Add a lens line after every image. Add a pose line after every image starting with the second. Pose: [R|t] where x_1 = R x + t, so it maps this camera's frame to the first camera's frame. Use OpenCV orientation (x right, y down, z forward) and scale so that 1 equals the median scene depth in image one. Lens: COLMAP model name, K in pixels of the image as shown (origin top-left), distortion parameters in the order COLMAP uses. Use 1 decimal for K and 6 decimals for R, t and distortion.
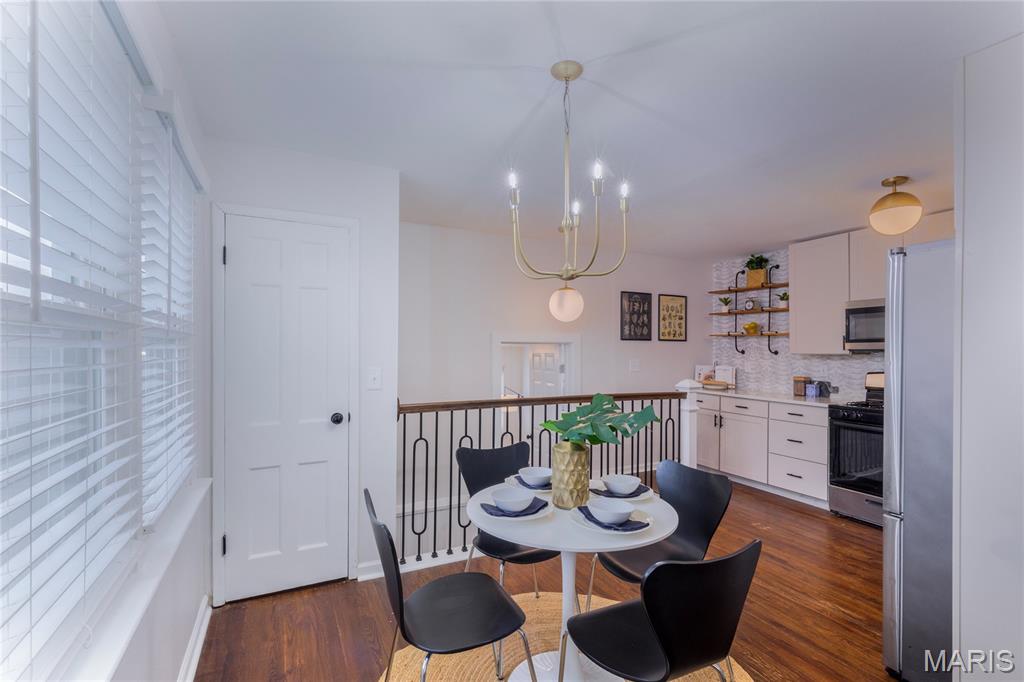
lens RADIAL K [[459.3, 0, 509.3], [0, 459.3, 348.6], [0, 0, 1]] dist [0.001716, 0.000036]
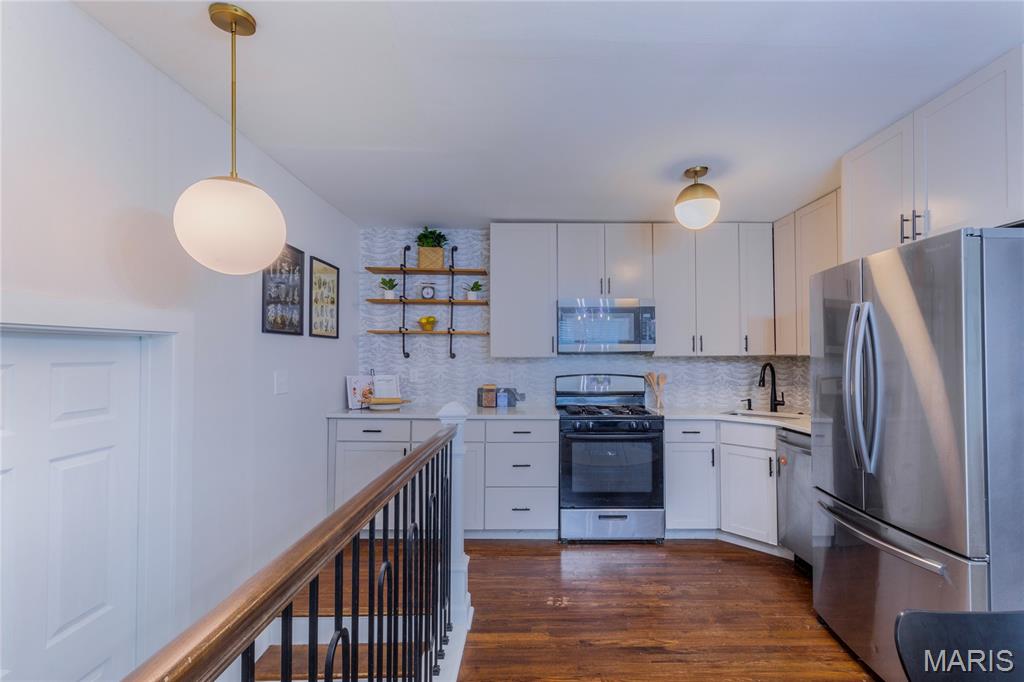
lens RADIAL K [[465.3, 0, 536.4], [0, 465.3, 345.4], [0, 0, 1]] dist [0.001666, 0.000033]
pose [[0.431273, 0.013500, 0.902120, -0.087265], [-0.002007, 0.999900, -0.014004, 0.001726], [-0.902219, 0.004229, 0.431257, 0.525475]]
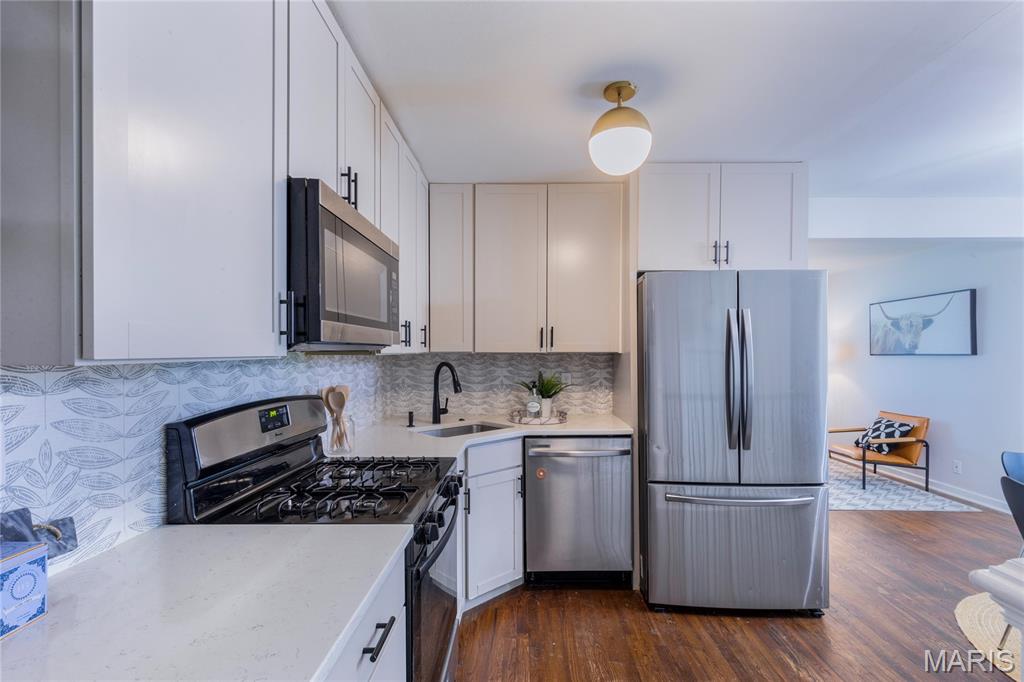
lens RADIAL K [[460.2, 0, 514.9], [0, 460.2, 353.6], [0, 0, 1]] dist [0.000212, -0.000029]
pose [[-0.887895, -0.003931, 0.460030, 0.393246], [-0.004502, 0.999990, -0.000143, 0.007369], [-0.460025, -0.002198, -0.887903, 0.977182]]
